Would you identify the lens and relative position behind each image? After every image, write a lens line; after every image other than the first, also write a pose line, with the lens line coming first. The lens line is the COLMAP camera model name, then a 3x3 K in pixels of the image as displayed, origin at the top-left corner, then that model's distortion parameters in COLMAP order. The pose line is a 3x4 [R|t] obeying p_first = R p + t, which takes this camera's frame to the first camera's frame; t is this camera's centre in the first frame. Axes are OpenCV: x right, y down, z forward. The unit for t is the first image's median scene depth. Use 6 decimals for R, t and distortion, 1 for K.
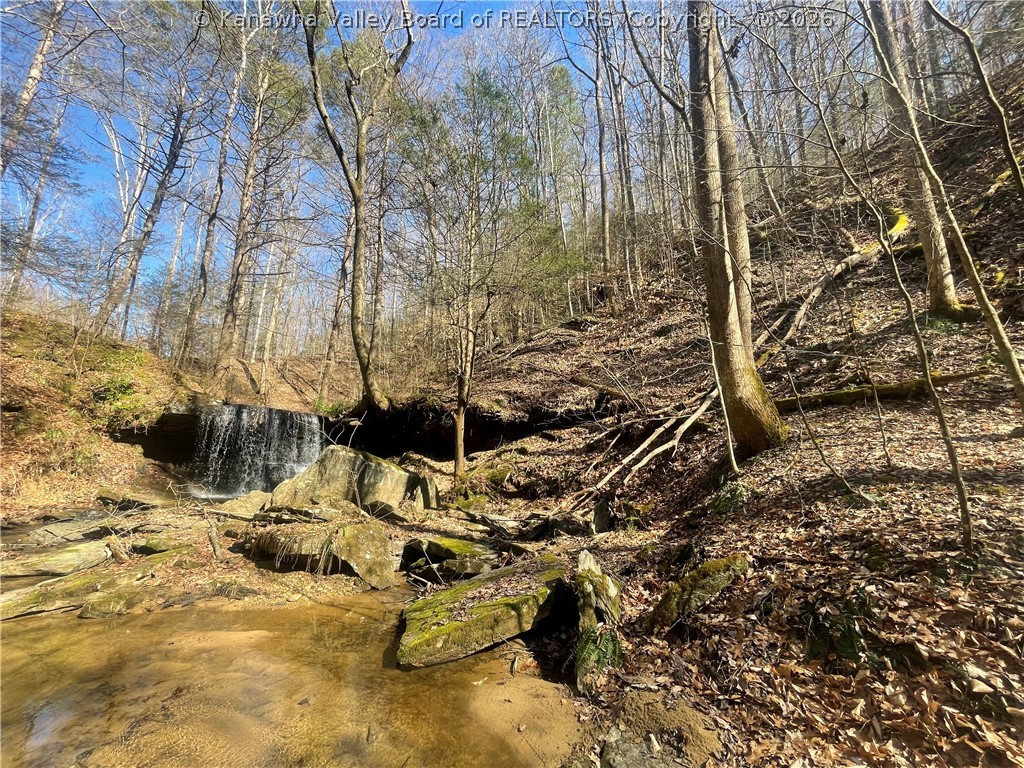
lens RADIAL K [[417.5, 0, 507.3], [0, 417.5, 386.2], [0, 0, 1]] dist [0.001500, -0.000775]
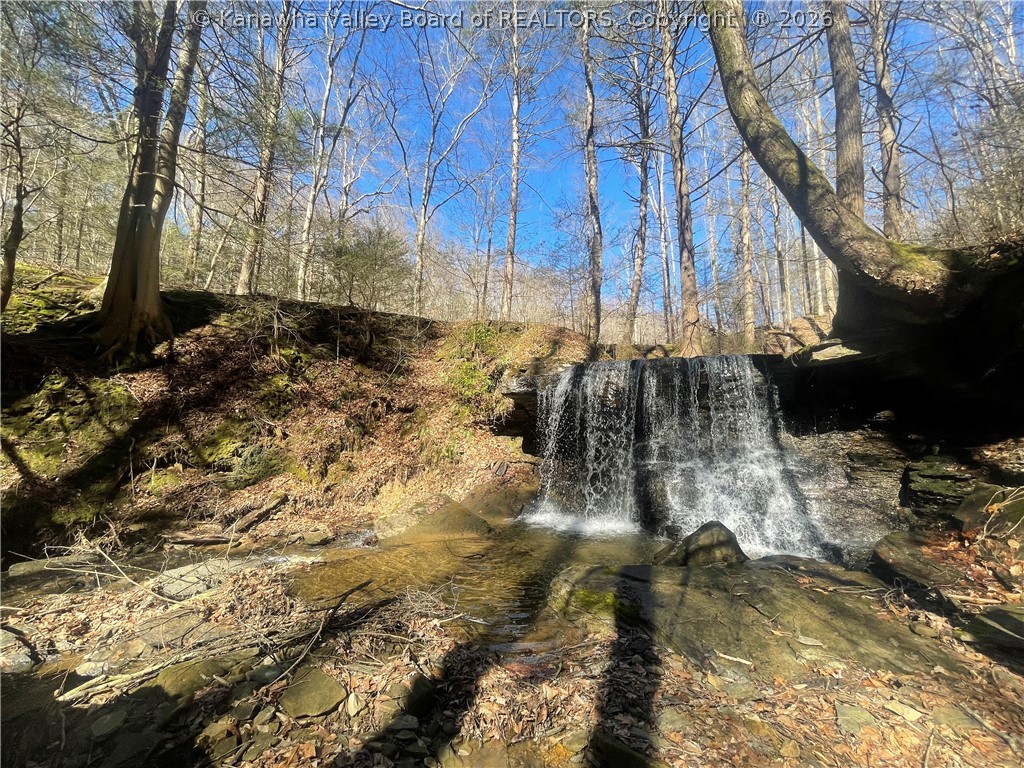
lens RADIAL K [[417.5, 0, 507.3], [0, 417.5, 386.2], [0, 0, 1]] dist [0.001500, -0.000775]
pose [[0.249079, -0.150323, -0.956746, -0.112692], [0.202347, 0.974156, -0.100379, 0.123833], [0.947109, -0.168592, 0.273059, 0.796983]]
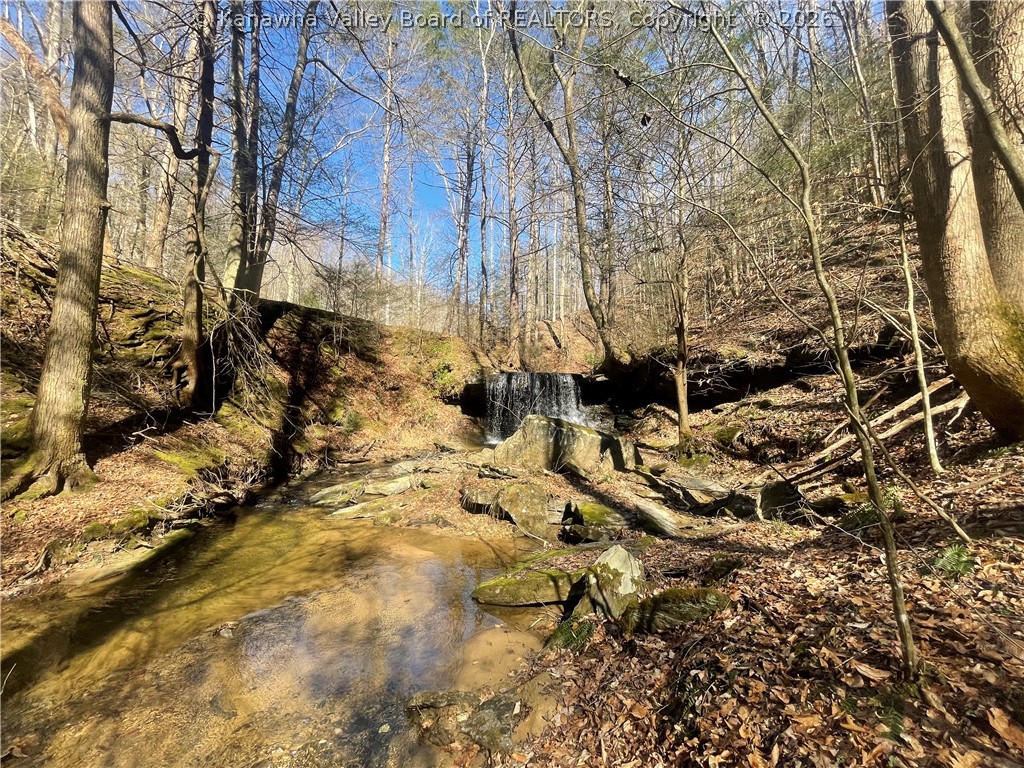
lens RADIAL K [[417.5, 0, 507.3], [0, 417.5, 386.2], [0, 0, 1]] dist [0.001500, -0.000775]
pose [[0.750861, -0.047534, -0.658748, 0.214108], [0.147799, 0.984205, 0.097447, -0.044138], [0.643711, -0.170532, 0.746026, 0.034258]]
